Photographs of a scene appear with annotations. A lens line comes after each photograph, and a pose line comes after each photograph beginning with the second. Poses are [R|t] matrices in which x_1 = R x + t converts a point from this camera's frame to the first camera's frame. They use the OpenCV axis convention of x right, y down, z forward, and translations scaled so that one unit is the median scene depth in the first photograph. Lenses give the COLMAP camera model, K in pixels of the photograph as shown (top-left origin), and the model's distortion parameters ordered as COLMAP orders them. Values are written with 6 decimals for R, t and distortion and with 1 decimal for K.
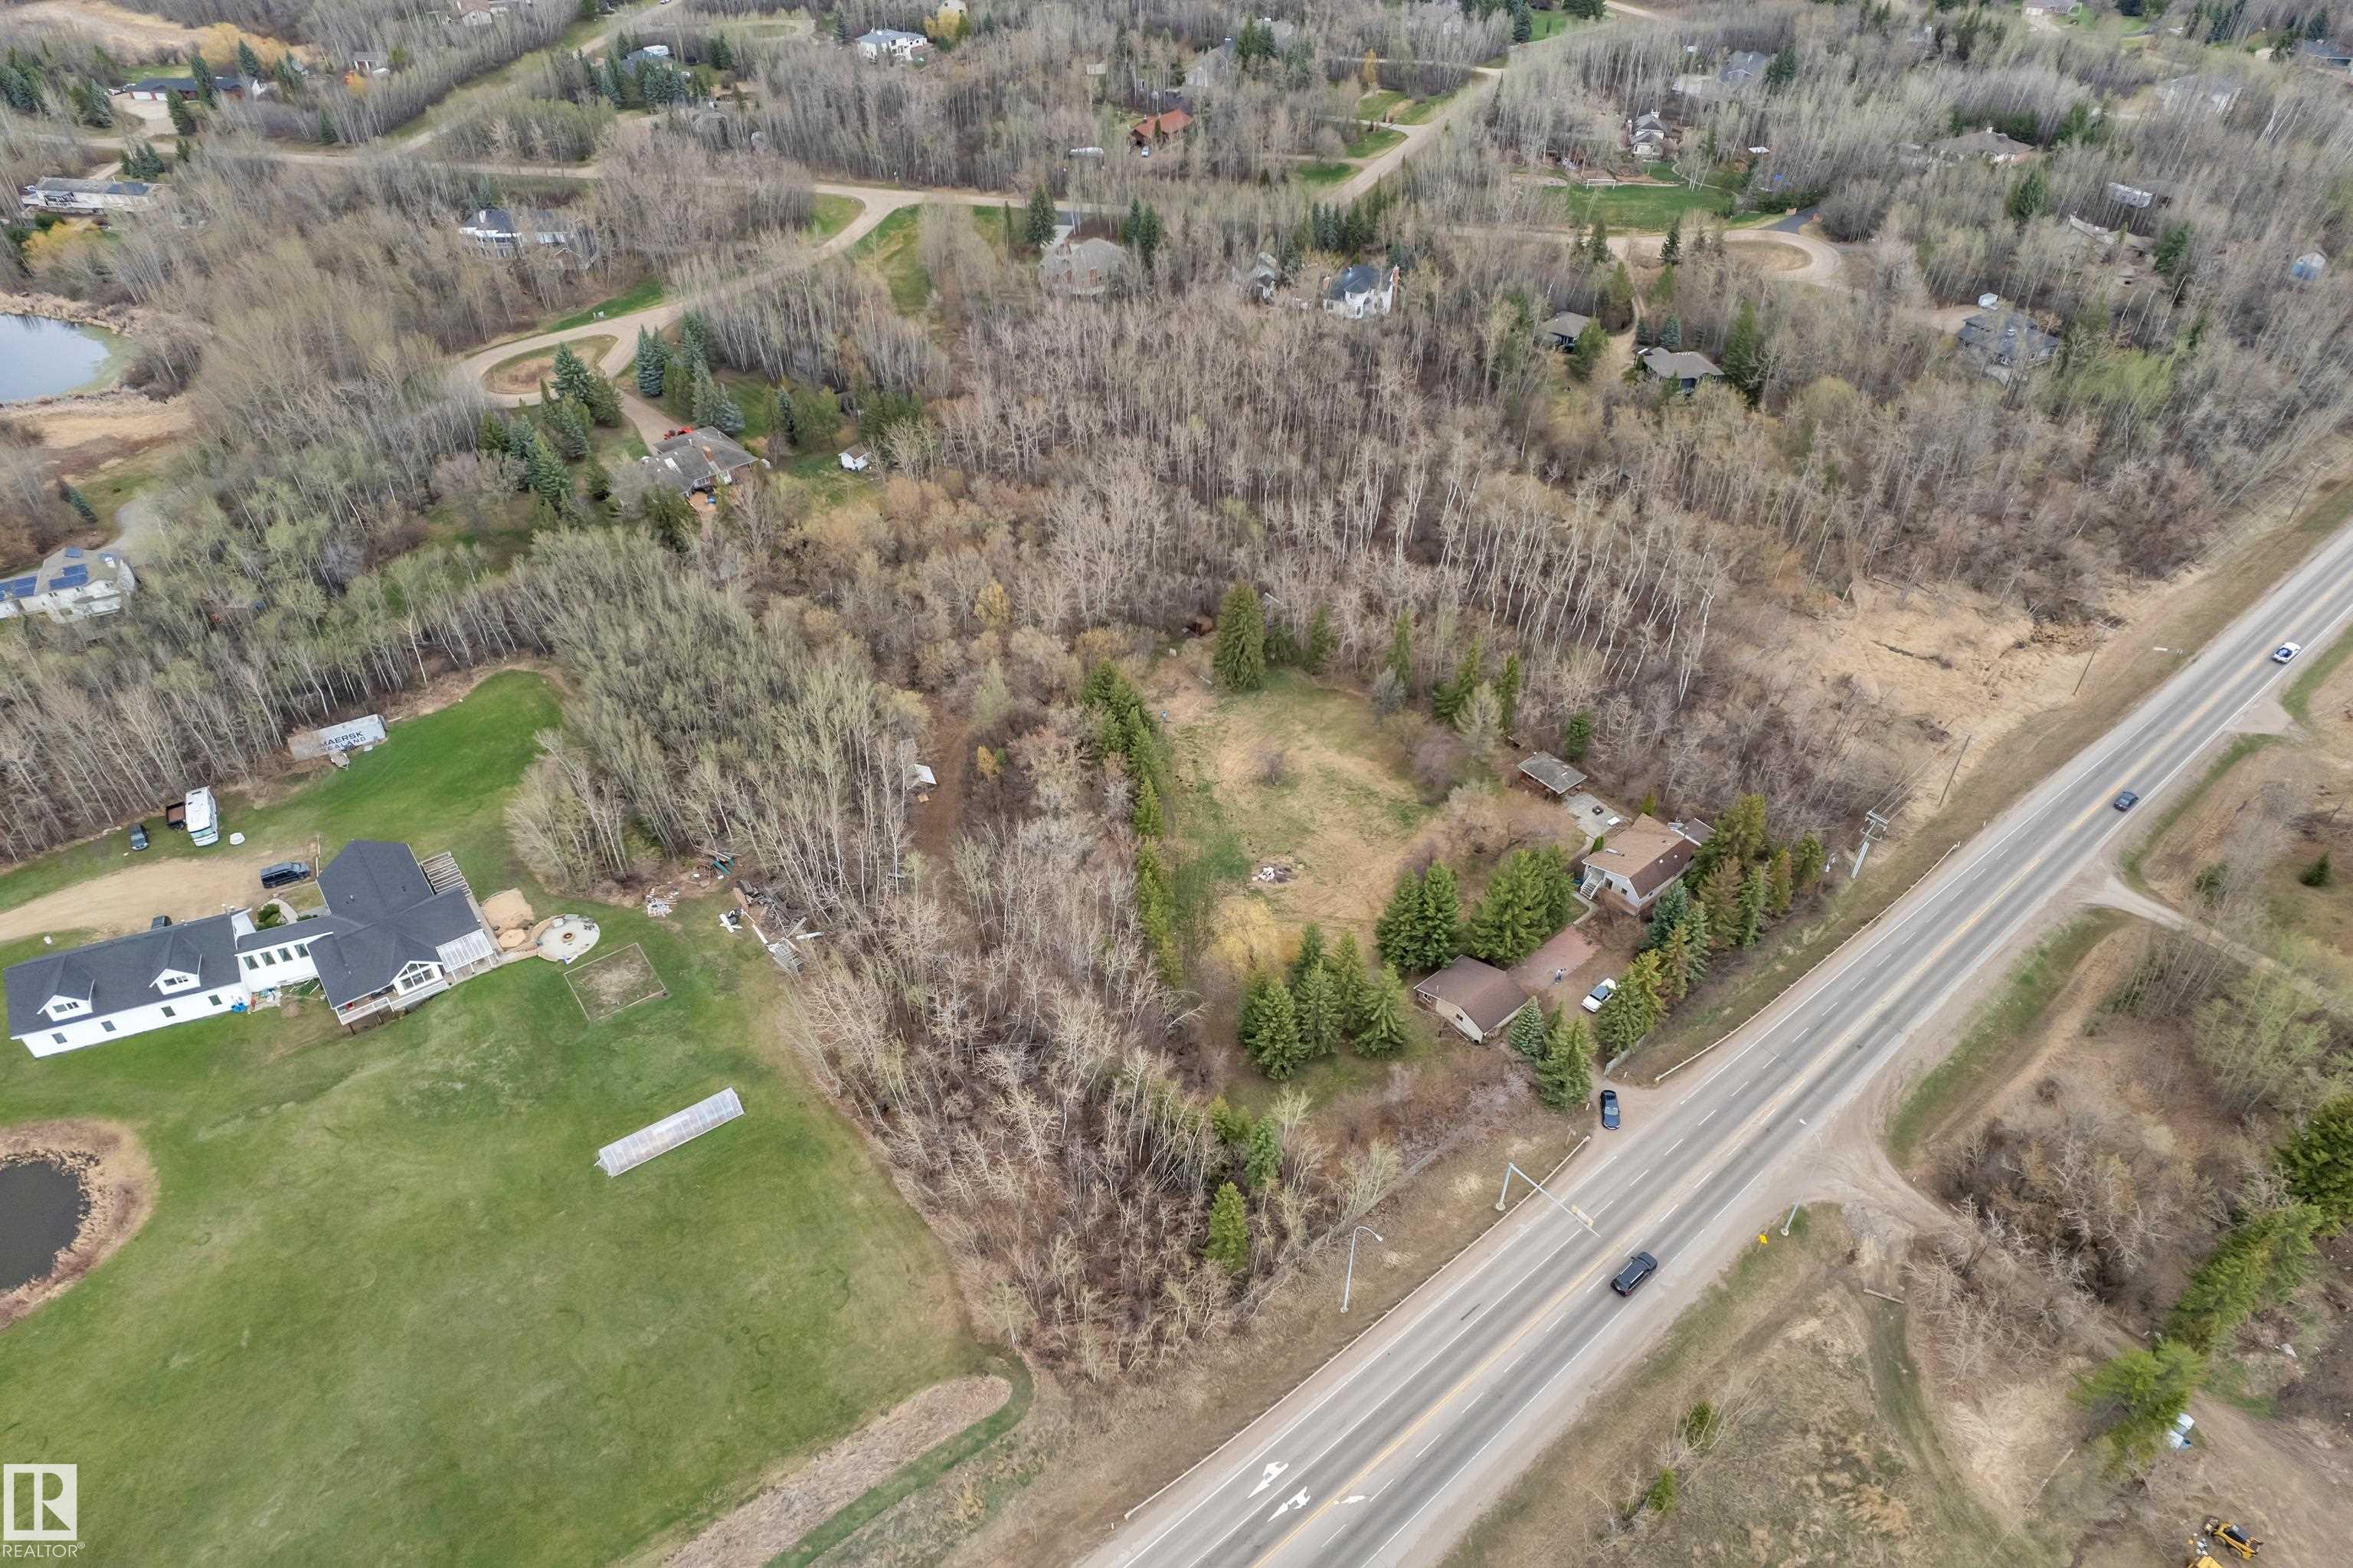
lens RADIAL K [[1520.0, 0, 1182.6], [0, 1520.0, 779.9], [0, 0, 1]] dist [-0.086829, 0.082483]
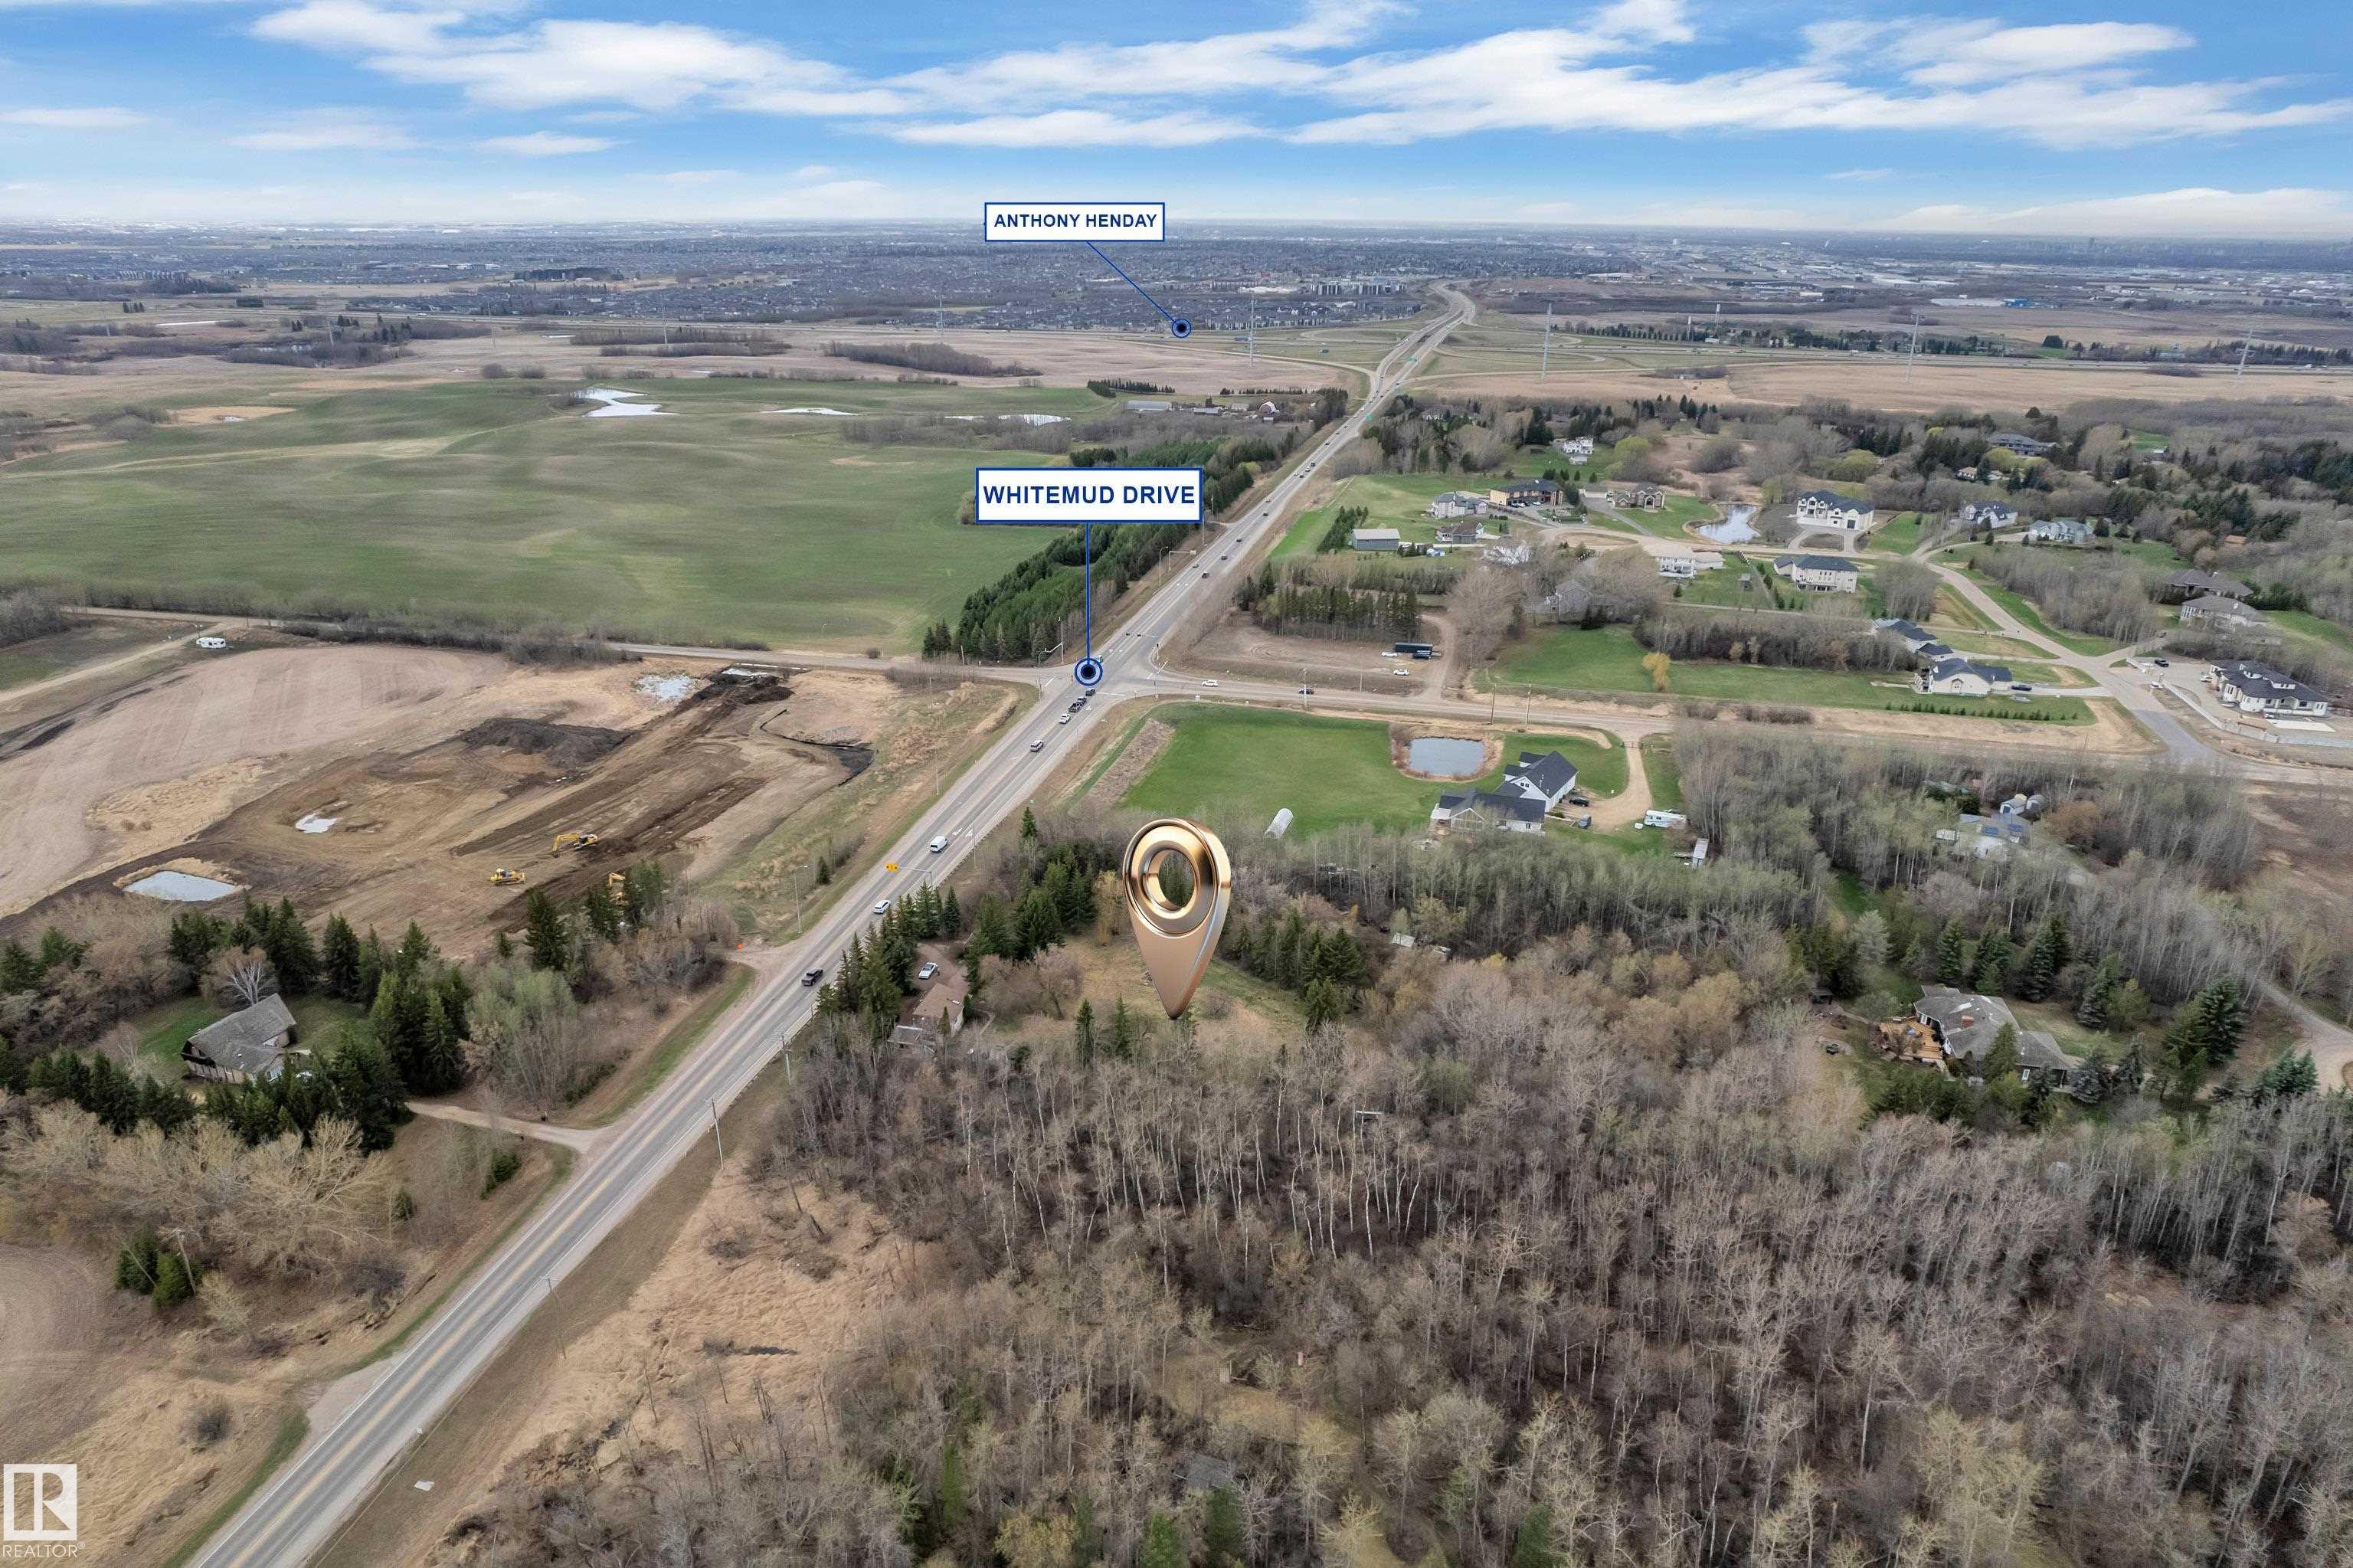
lens RADIAL K [[1520.0, 0, 1182.6], [0, 1520.0, 779.9], [0, 0, 1]] dist [-0.086829, 0.082483]
pose [[-0.800664, 0.204798, -0.563024, 0.907378], [-0.379711, 0.553448, 0.741293, -1.253122], [0.463420, 0.807312, -0.365362, 1.505462]]
